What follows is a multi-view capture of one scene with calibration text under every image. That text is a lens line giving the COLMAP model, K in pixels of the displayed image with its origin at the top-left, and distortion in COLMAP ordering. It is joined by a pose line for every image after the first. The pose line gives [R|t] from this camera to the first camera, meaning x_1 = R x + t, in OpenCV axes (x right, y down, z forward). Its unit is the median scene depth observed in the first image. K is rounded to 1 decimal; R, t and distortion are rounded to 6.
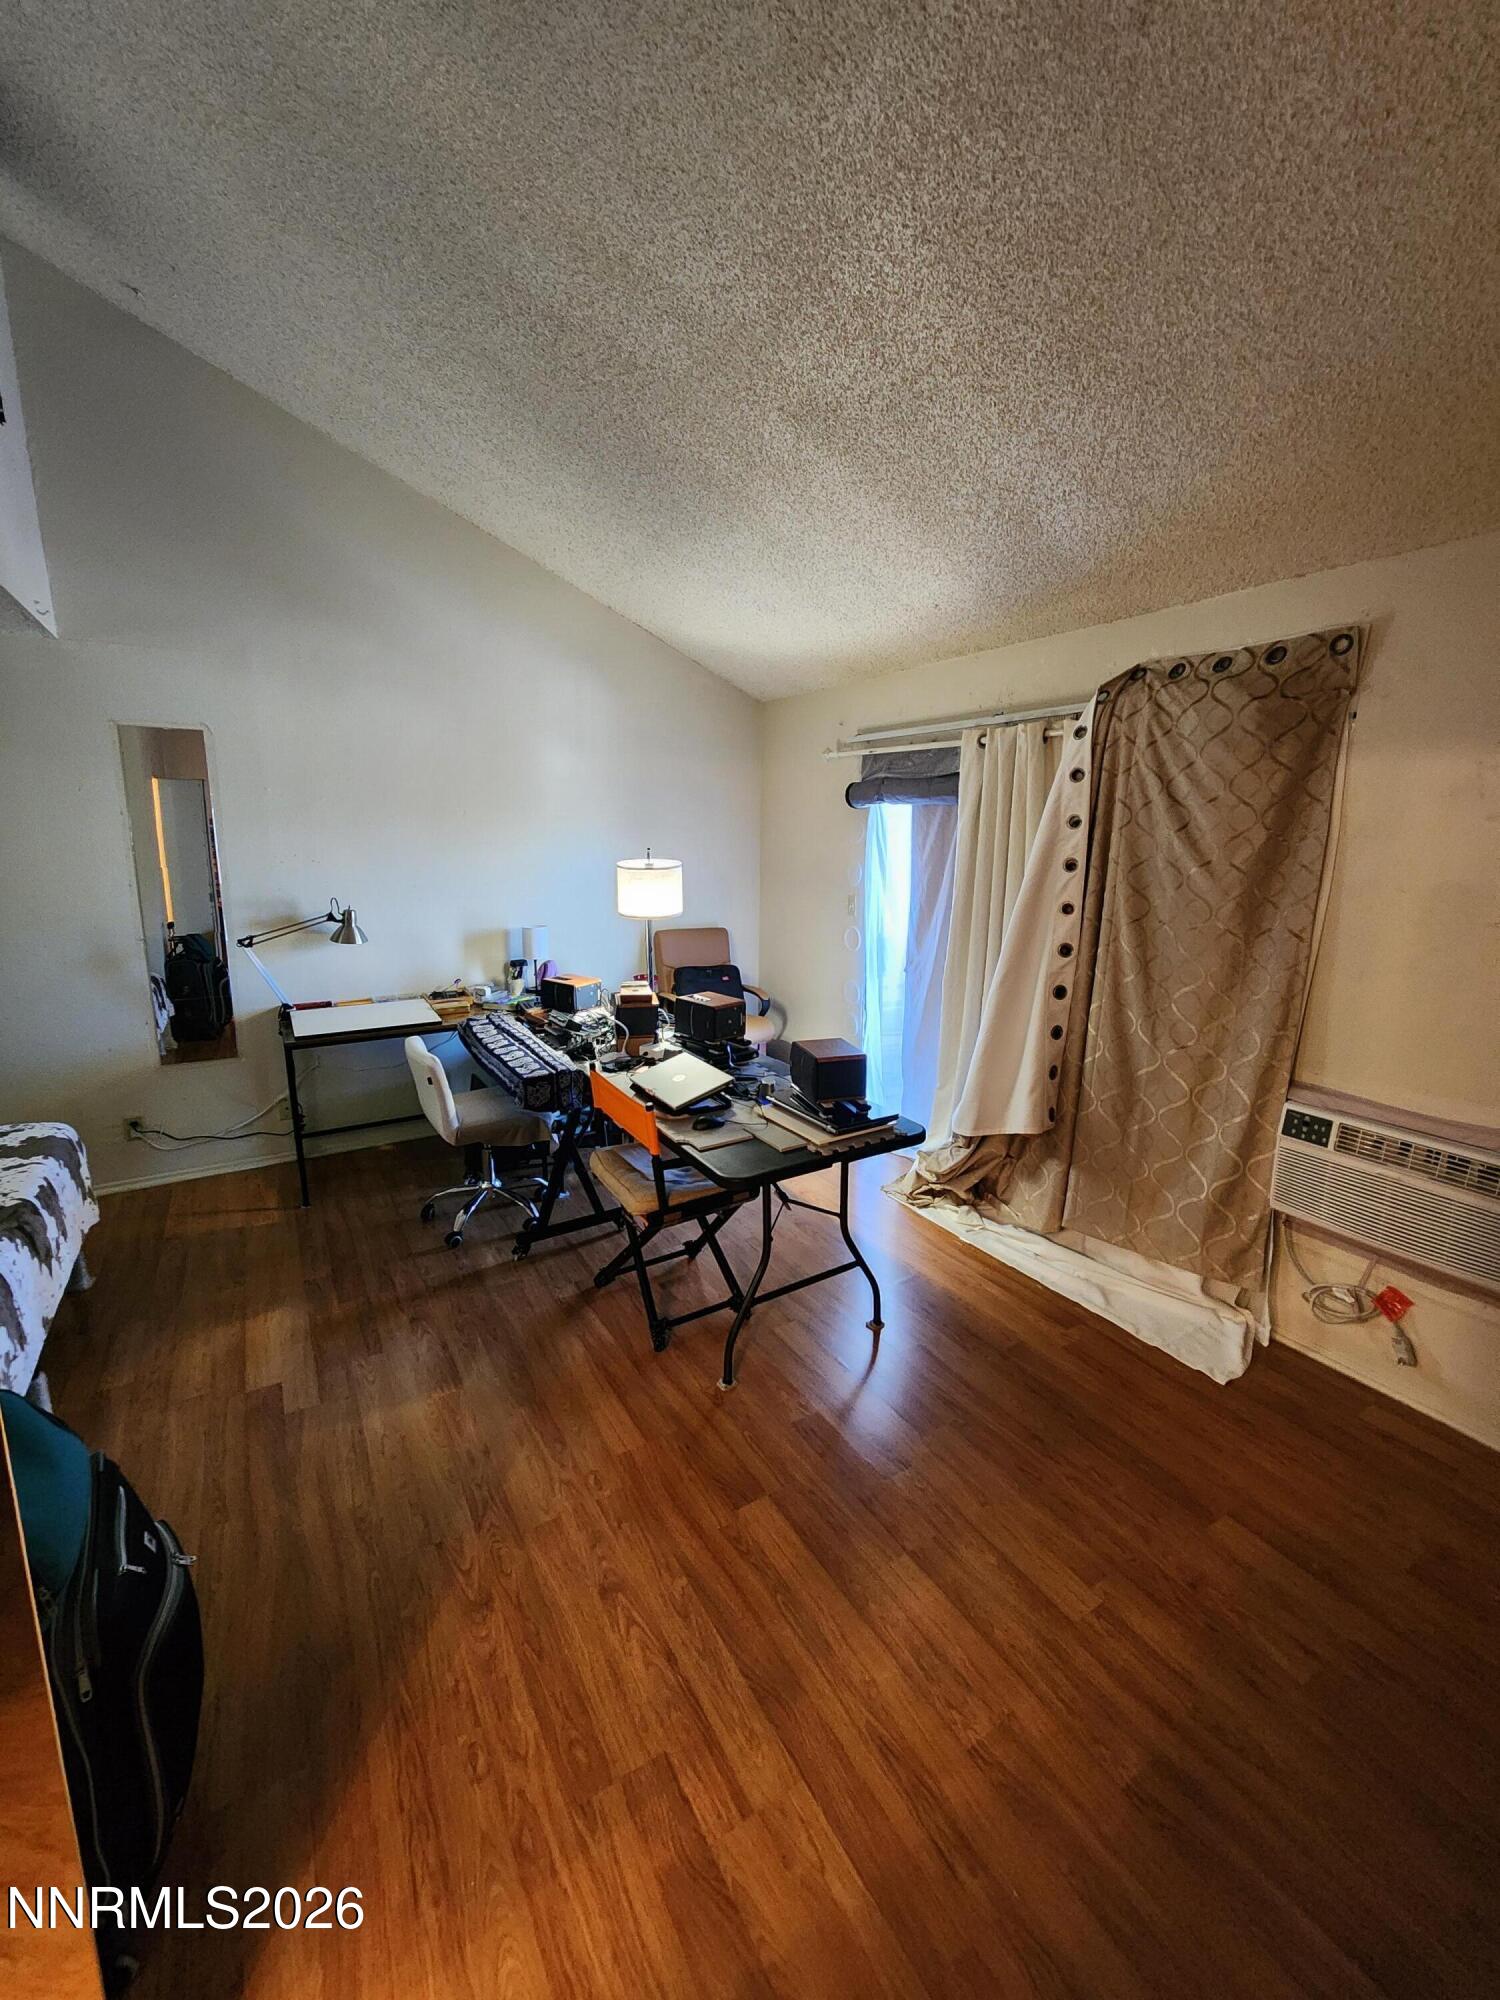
lens RADIAL K [[820.2, 0, 750.0], [0, 820.2, 1000.0], [0, 0, 1]] dist [0.000666, 0.004923]
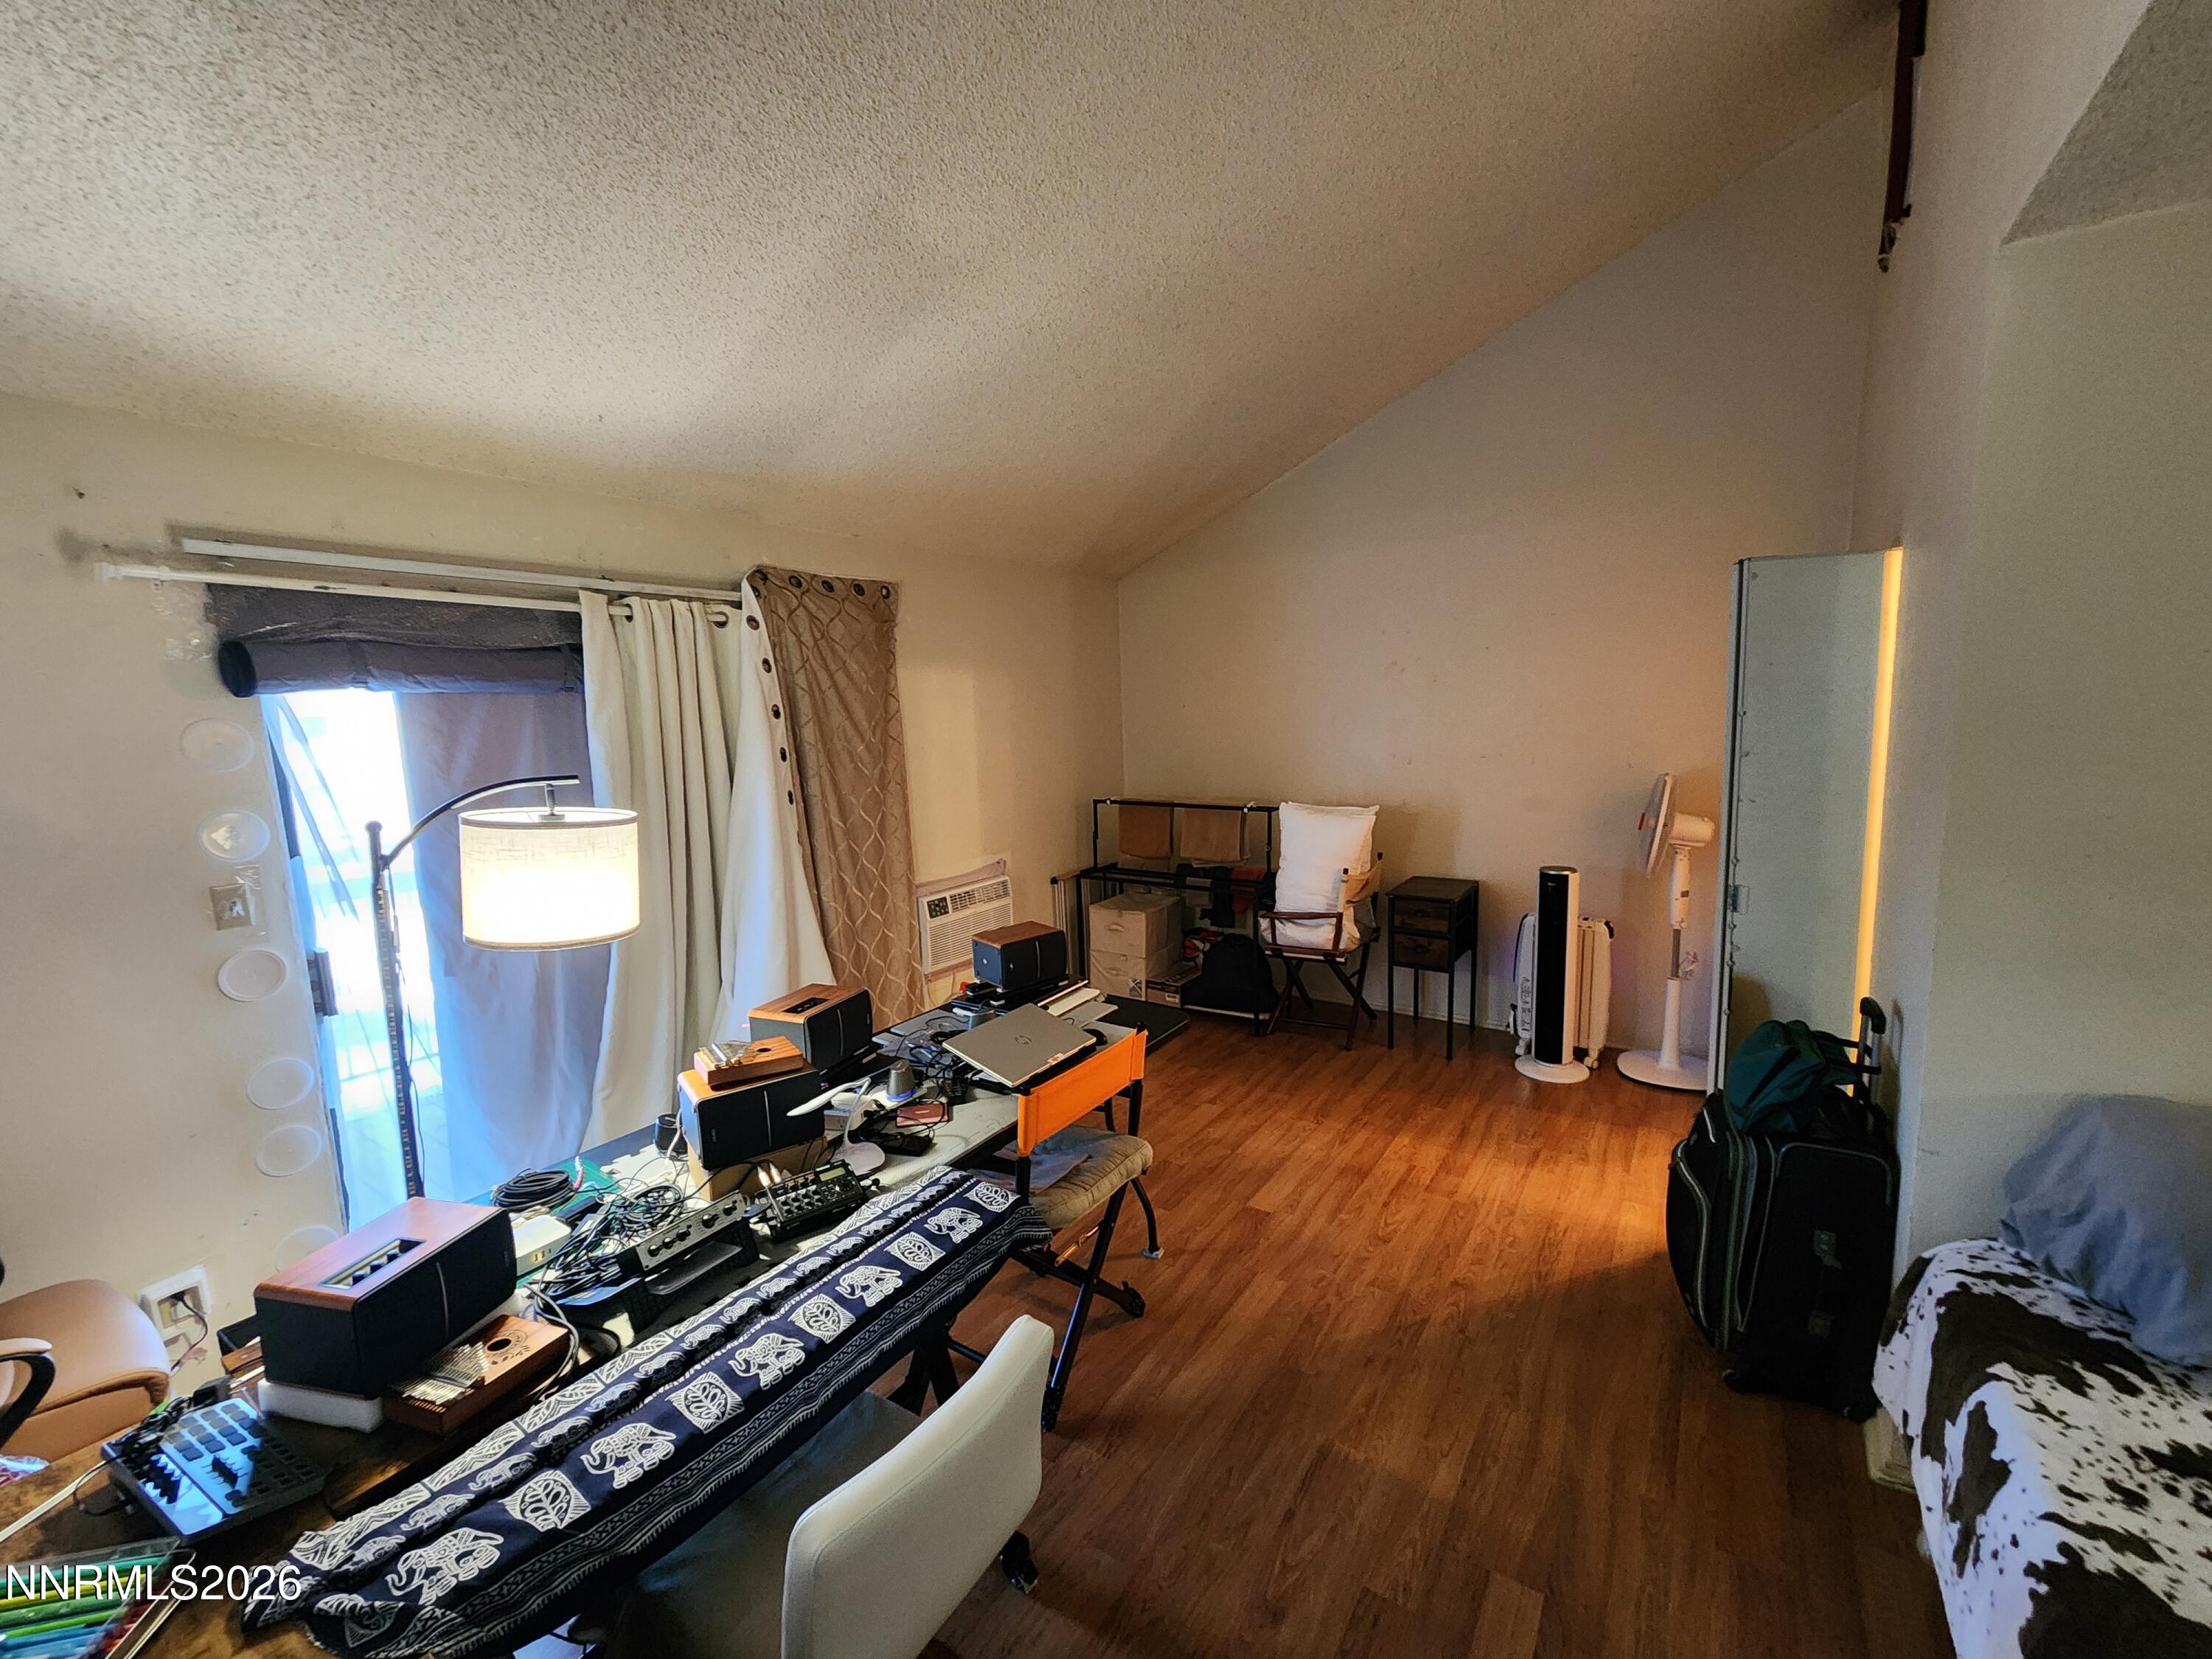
lens RADIAL K [[891.0, 0, 1113.6], [0, 891.0, 838.5], [0, 0, 1]] dist [0.023596, -0.000018]
pose [[-0.420006, -0.127099, 0.898577, -0.876347], [0.218693, 0.946790, 0.236138, -0.268966], [-0.880777, 0.295692, -0.369862, 1.225159]]
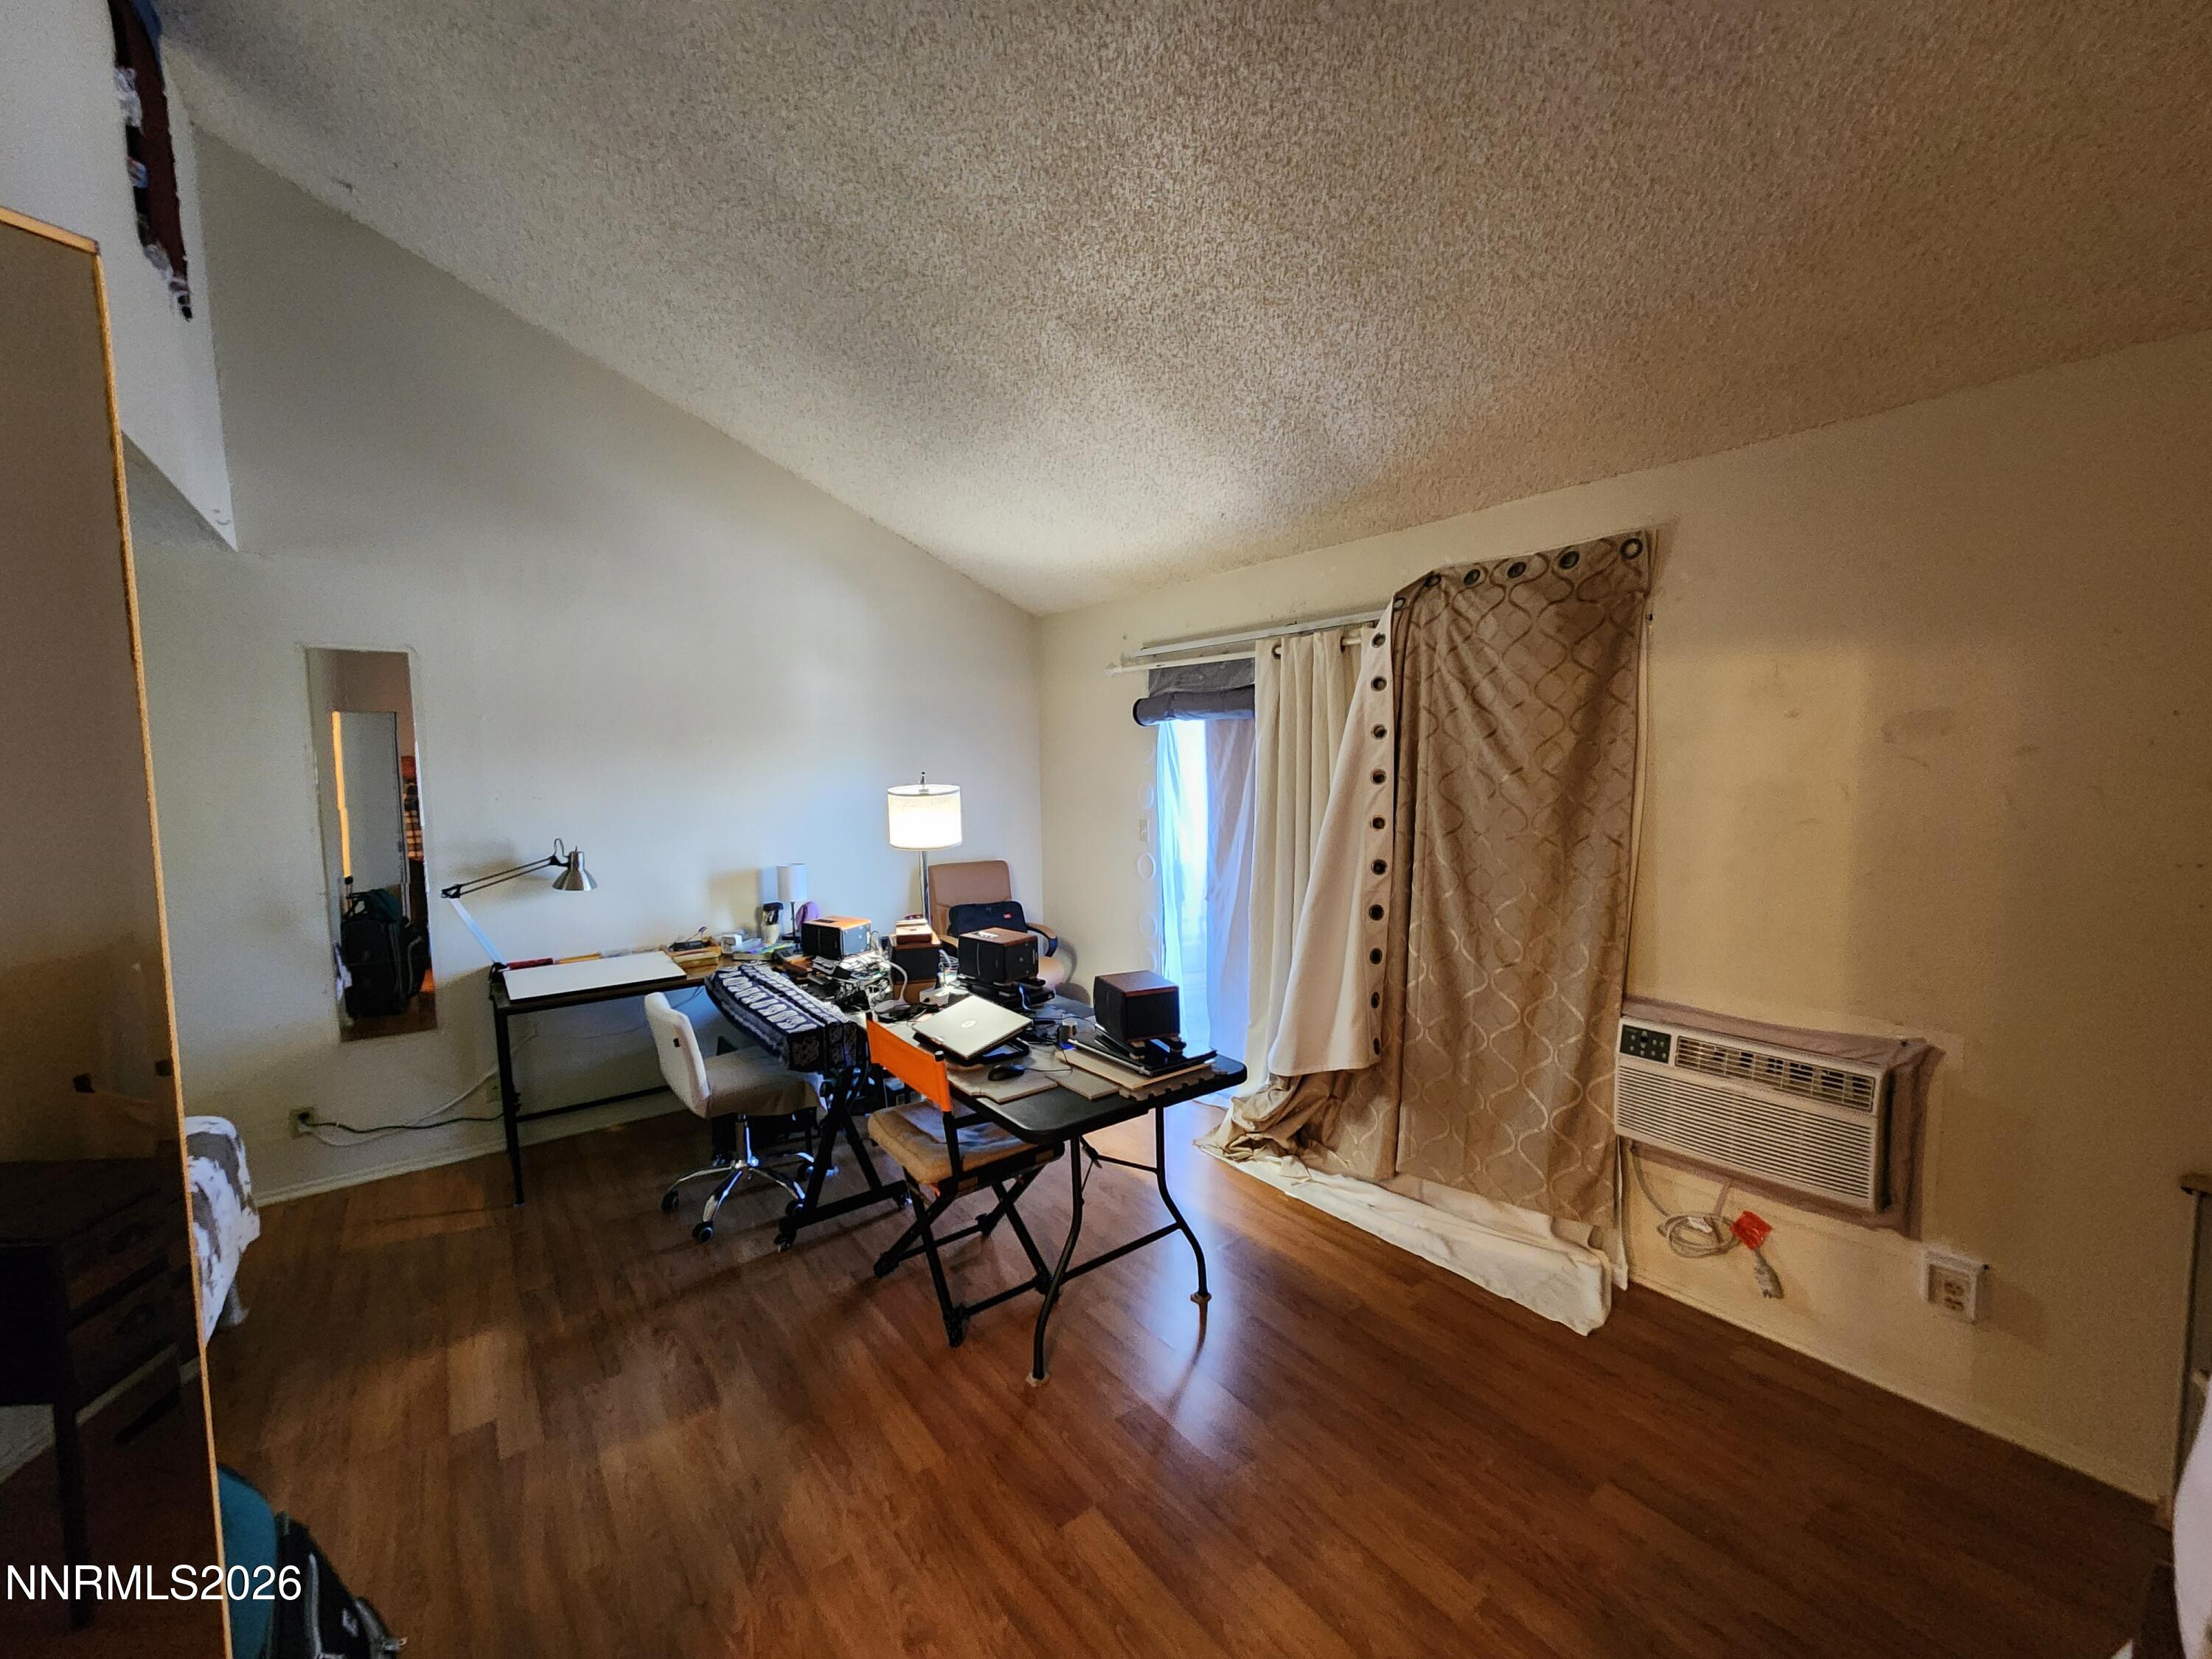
lens RADIAL K [[912.6, 0, 1094.2], [0, 912.6, 858.7], [0, 0, 1]] dist [0.000624, 0.005726]
pose [[0.996061, -0.033224, 0.082215, -0.028552], [0.040914, 0.994760, -0.093694, 0.016246], [-0.078671, 0.096689, 0.992201, -0.009504]]
